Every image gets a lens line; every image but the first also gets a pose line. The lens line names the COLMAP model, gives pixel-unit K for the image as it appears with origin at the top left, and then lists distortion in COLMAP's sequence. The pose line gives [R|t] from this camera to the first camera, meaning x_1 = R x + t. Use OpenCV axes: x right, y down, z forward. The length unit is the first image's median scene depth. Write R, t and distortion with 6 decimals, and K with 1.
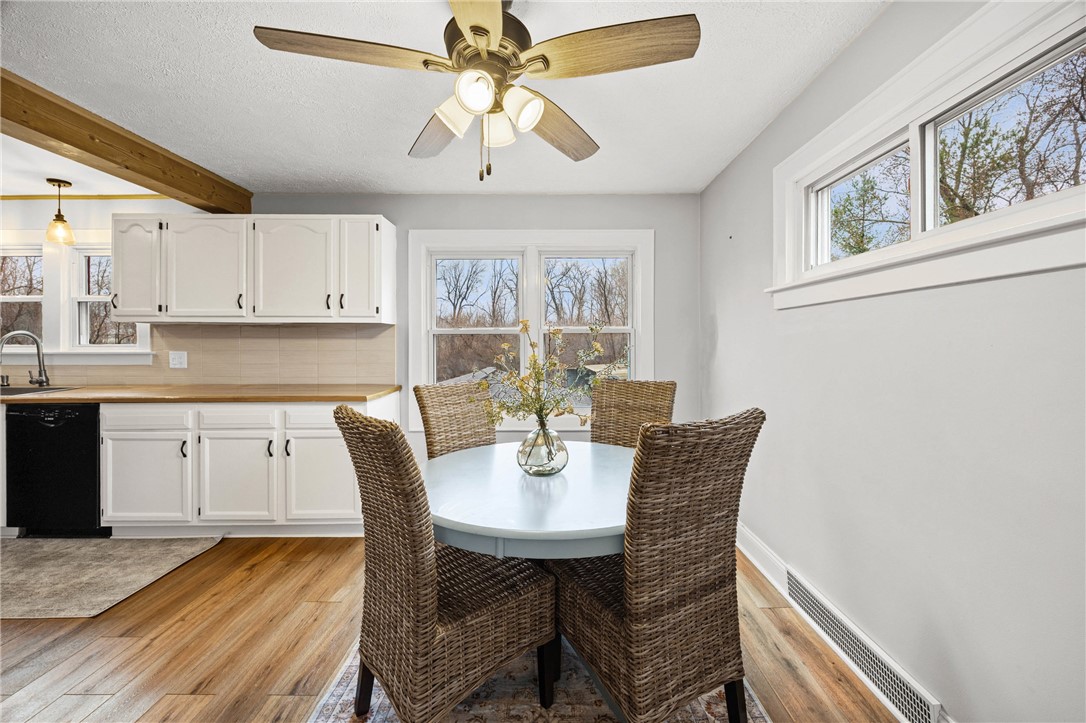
lens RADIAL K [[413.3, 0, 547.3], [0, 413.3, 342.9], [0, 0, 1]] dist [-0.004986, -0.000284]
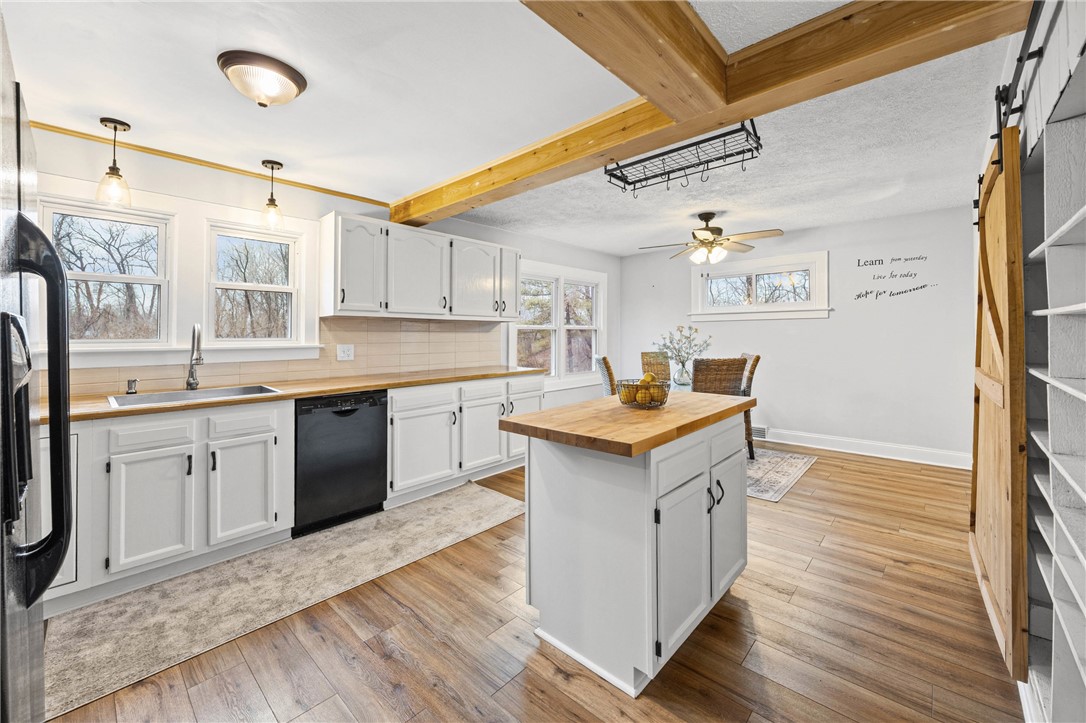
lens RADIAL K [[442.9, 0, 547.7], [0, 442.9, 331.2], [0, 0, 1]] dist [-0.001460, 0.000020]
pose [[0.673287, 0.004202, 0.739370, -1.533482], [0.006560, 0.999911, -0.011657, 0.004271], [-0.739353, 0.012699, 0.673199, -0.140602]]
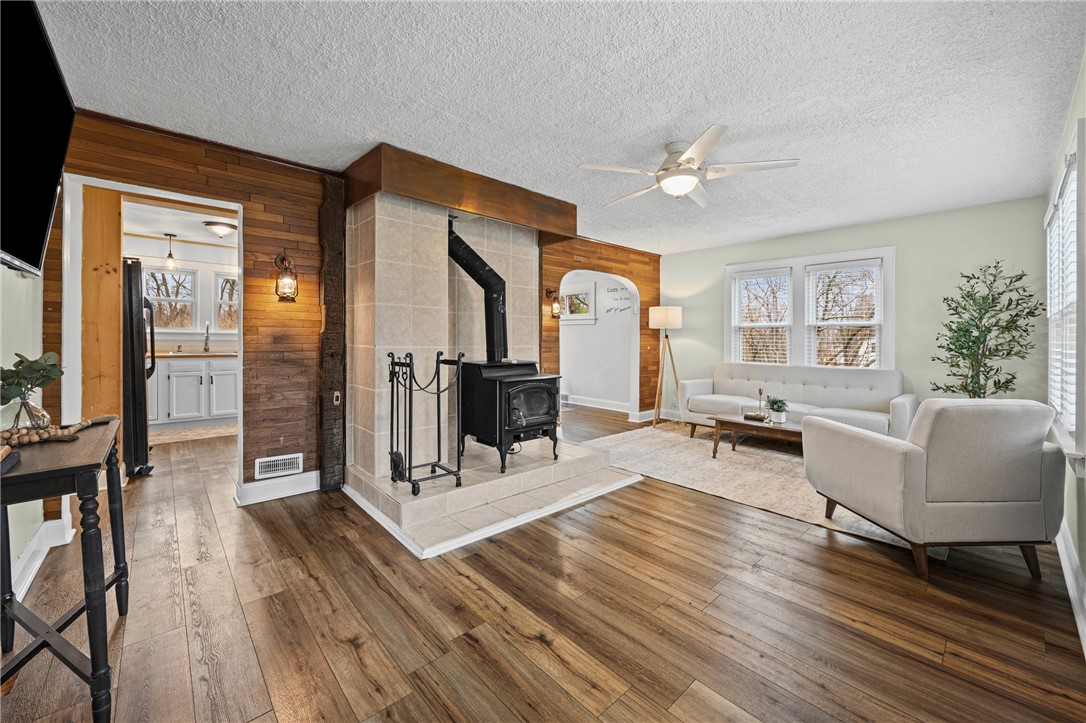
lens RADIAL K [[432.4, 0, 547.8], [0, 432.4, 350.8], [0, 0, 1]] dist [0.001802, 0.000104]
pose [[0.733705, -0.006791, 0.679434, -1.547784], [-0.012918, 0.999630, 0.023941, 0.041914], [-0.679345, -0.026343, 0.733346, -1.508786]]
